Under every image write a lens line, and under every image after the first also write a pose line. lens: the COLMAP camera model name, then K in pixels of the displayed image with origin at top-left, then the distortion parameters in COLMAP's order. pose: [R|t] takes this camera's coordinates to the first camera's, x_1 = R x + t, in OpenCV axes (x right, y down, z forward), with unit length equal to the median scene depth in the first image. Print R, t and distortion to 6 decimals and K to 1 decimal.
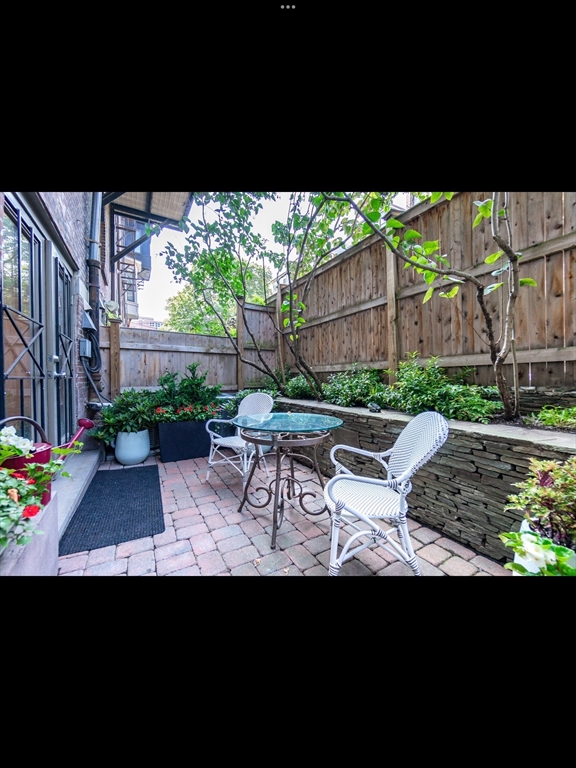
lens RADIAL K [[247.9, 0, 280.8], [0, 247.9, 382.8], [0, 0, 1]] dist [-0.006677, 0.000255]
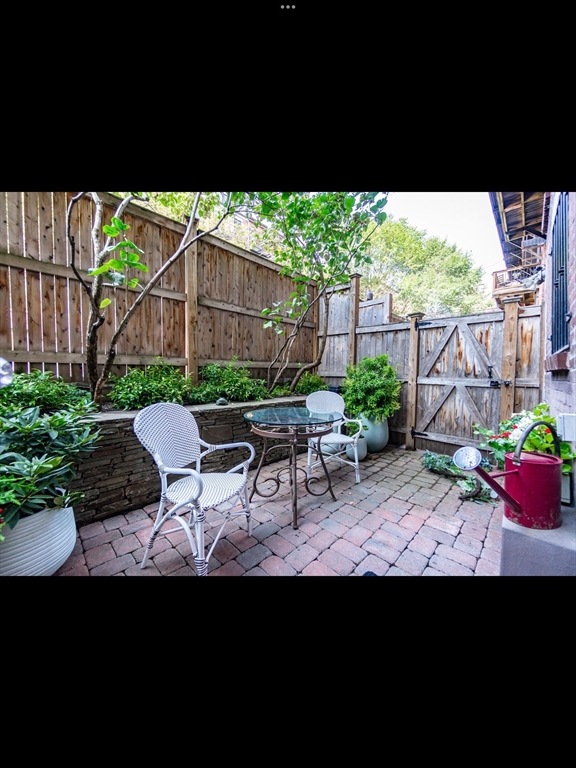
lens RADIAL K [[247.9, 0, 289.7], [0, 247.9, 384.0], [0, 0, 1]] dist [-0.006677, 0.000255]
pose [[-0.256262, -0.040008, 0.965779, -0.753383], [0.013033, 0.998909, 0.044839, -0.024752], [-0.966520, 0.024077, -0.255461, 0.939133]]
